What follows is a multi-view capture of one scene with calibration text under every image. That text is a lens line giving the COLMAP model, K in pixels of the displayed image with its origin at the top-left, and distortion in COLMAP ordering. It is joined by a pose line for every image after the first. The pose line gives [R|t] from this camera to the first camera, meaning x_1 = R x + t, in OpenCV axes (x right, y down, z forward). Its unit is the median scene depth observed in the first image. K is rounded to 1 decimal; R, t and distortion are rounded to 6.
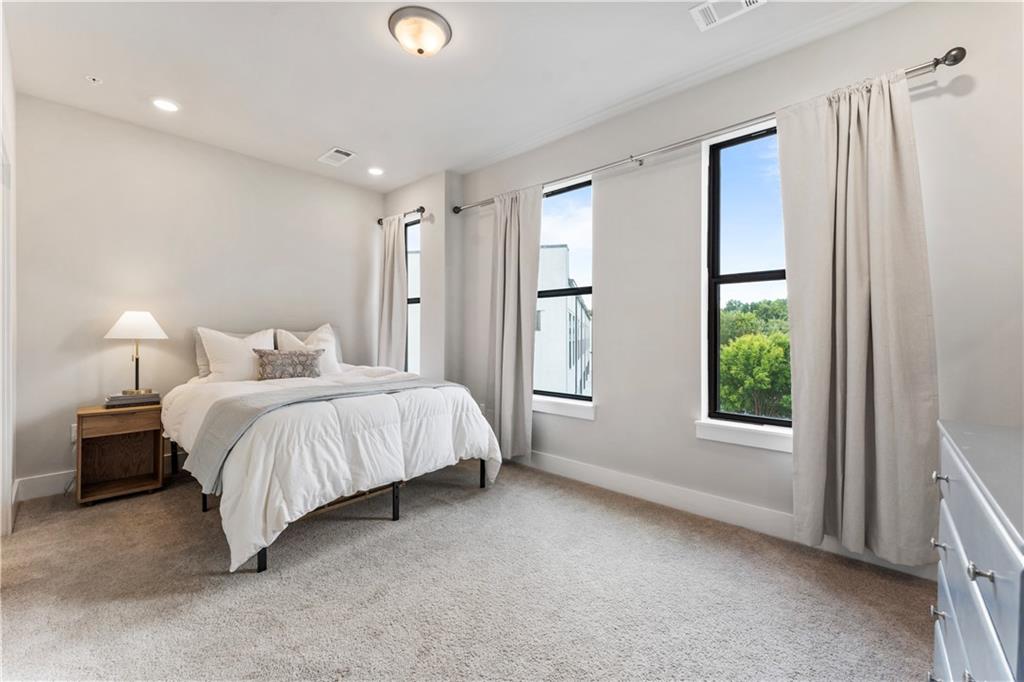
lens RADIAL K [[417.9, 0, 513.4], [0, 417.9, 335.6], [0, 0, 1]] dist [0.000741, -0.000049]
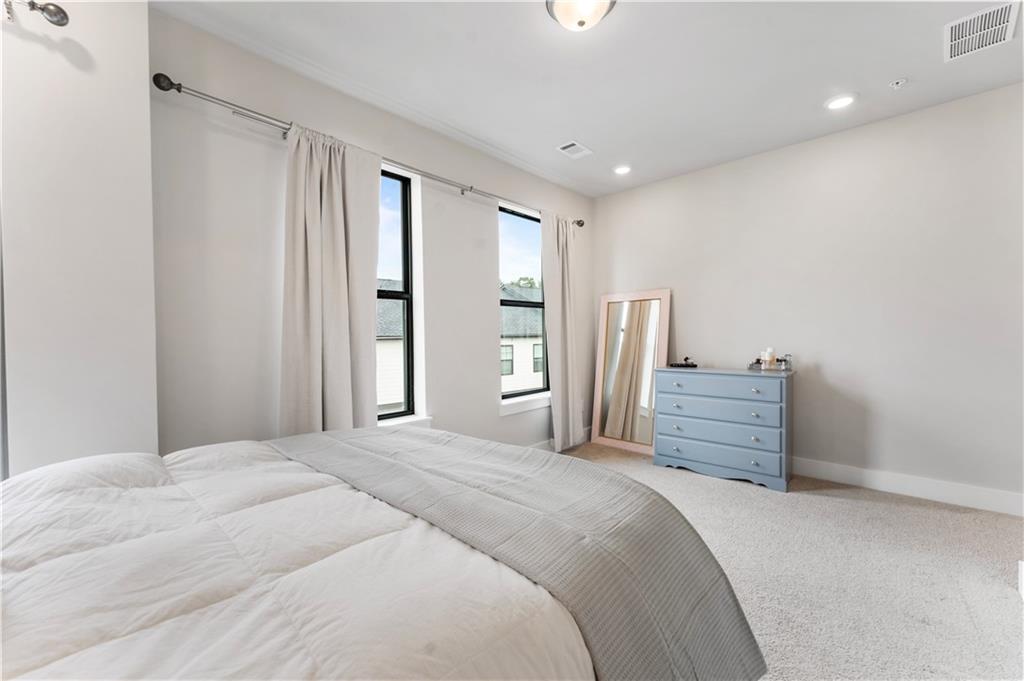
lens RADIAL K [[408.7, 0, 516.2], [0, 408.7, 340.2], [0, 0, 1]] dist [-0.002330, -0.000509]
pose [[0.014529, -0.020035, 0.999694, -0.725259], [0.003011, 0.999796, 0.019993, -0.025293], [-0.999890, 0.002720, 0.014586, 0.736948]]
